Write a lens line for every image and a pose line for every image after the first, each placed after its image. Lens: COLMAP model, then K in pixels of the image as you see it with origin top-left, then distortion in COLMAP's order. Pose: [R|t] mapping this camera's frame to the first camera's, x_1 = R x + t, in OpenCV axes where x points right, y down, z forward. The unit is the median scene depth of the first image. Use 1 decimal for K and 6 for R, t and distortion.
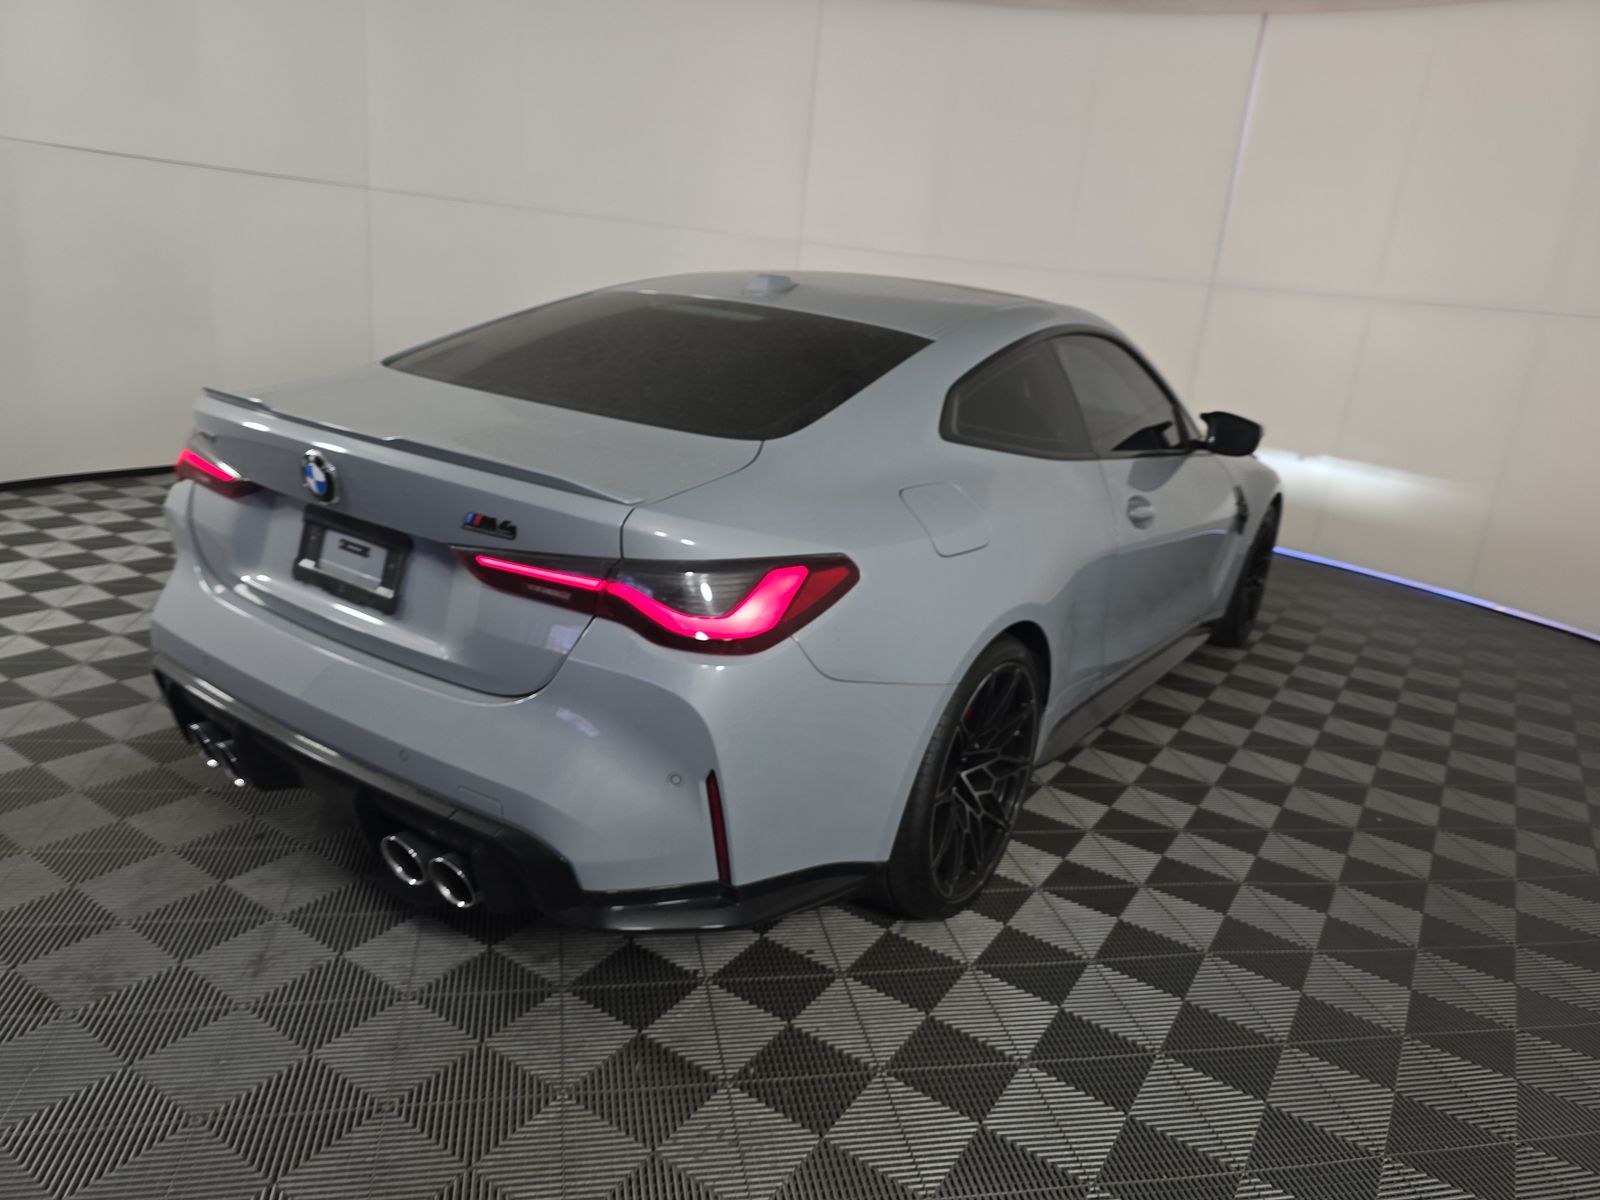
lens RADIAL K [[1067.4, 0, 800.0], [0, 1067.4, 600.0], [0, 0, 1]] dist [0.081582, -0.081813]
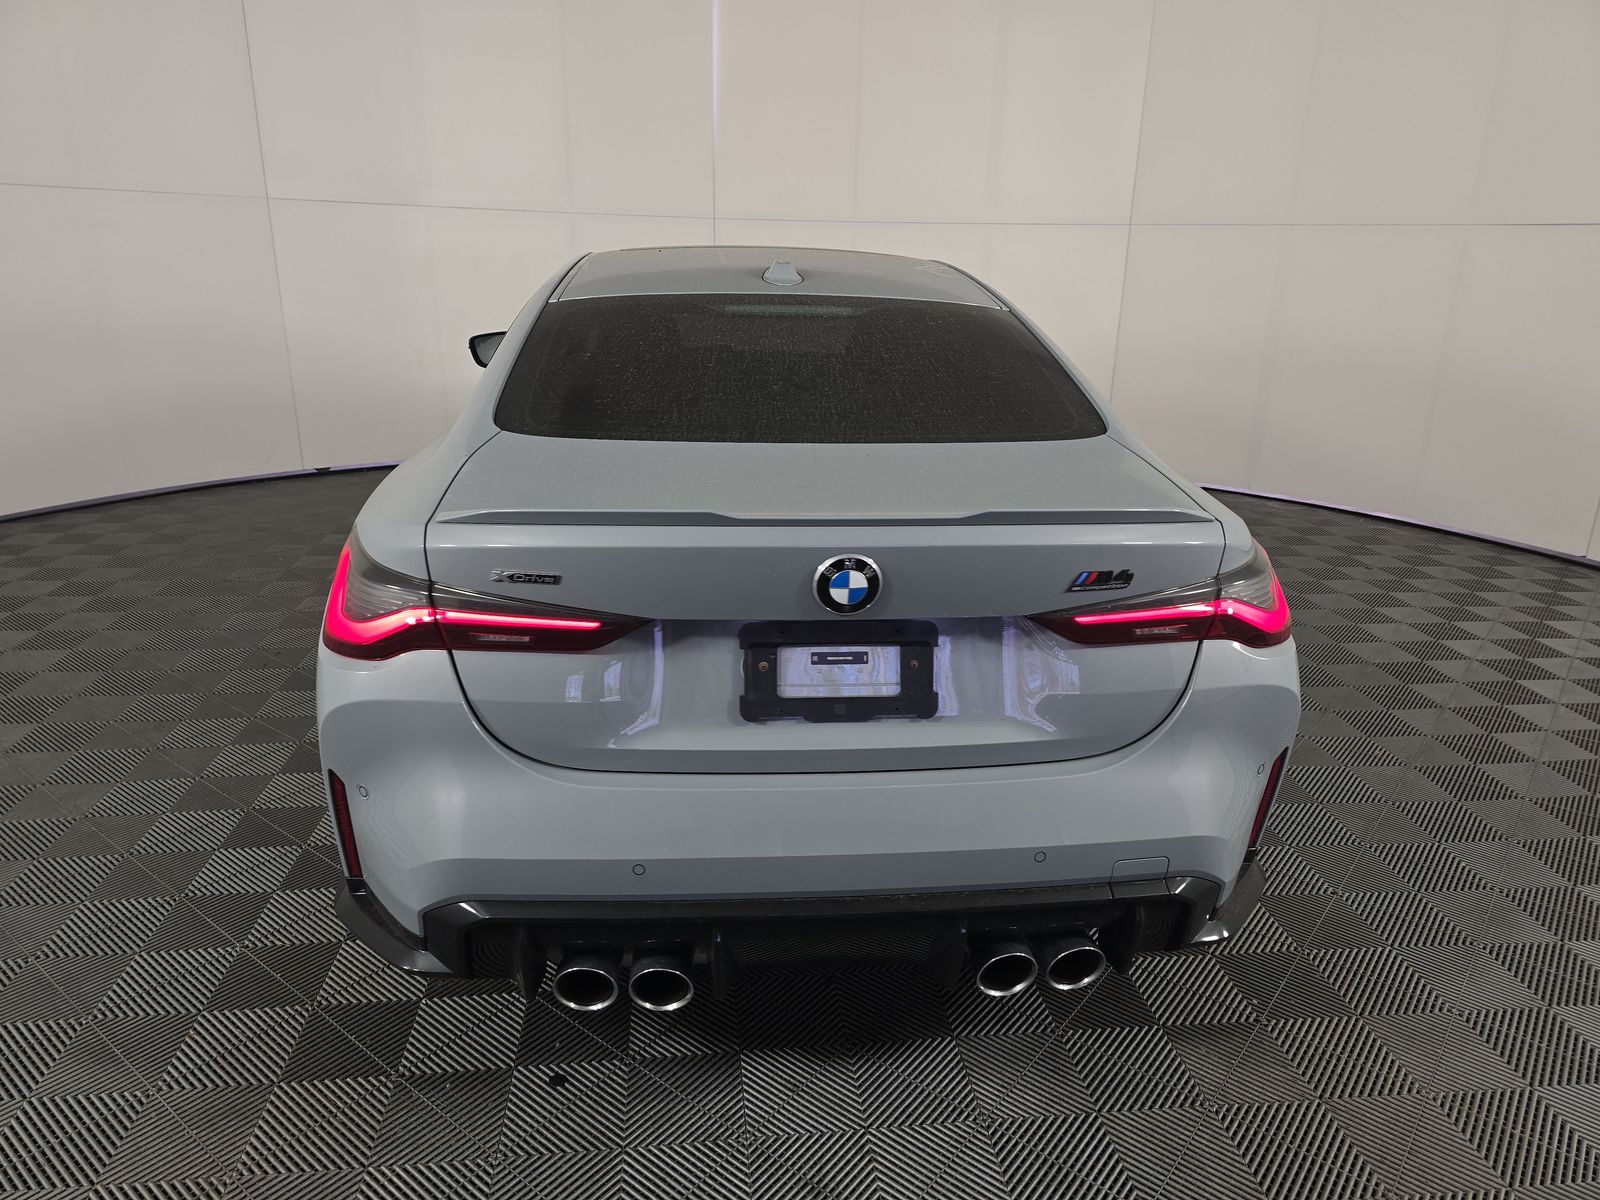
lens RADIAL K [[1067.4, 0, 800.0], [0, 1067.4, 600.0], [0, 0, 1]] dist [0.081582, -0.081813]
pose [[0.778885, -0.278992, 0.561696, -0.917394], [0.237479, 0.960116, 0.147581, -0.226626], [-0.580467, 0.018442, 0.814075, 0.370382]]
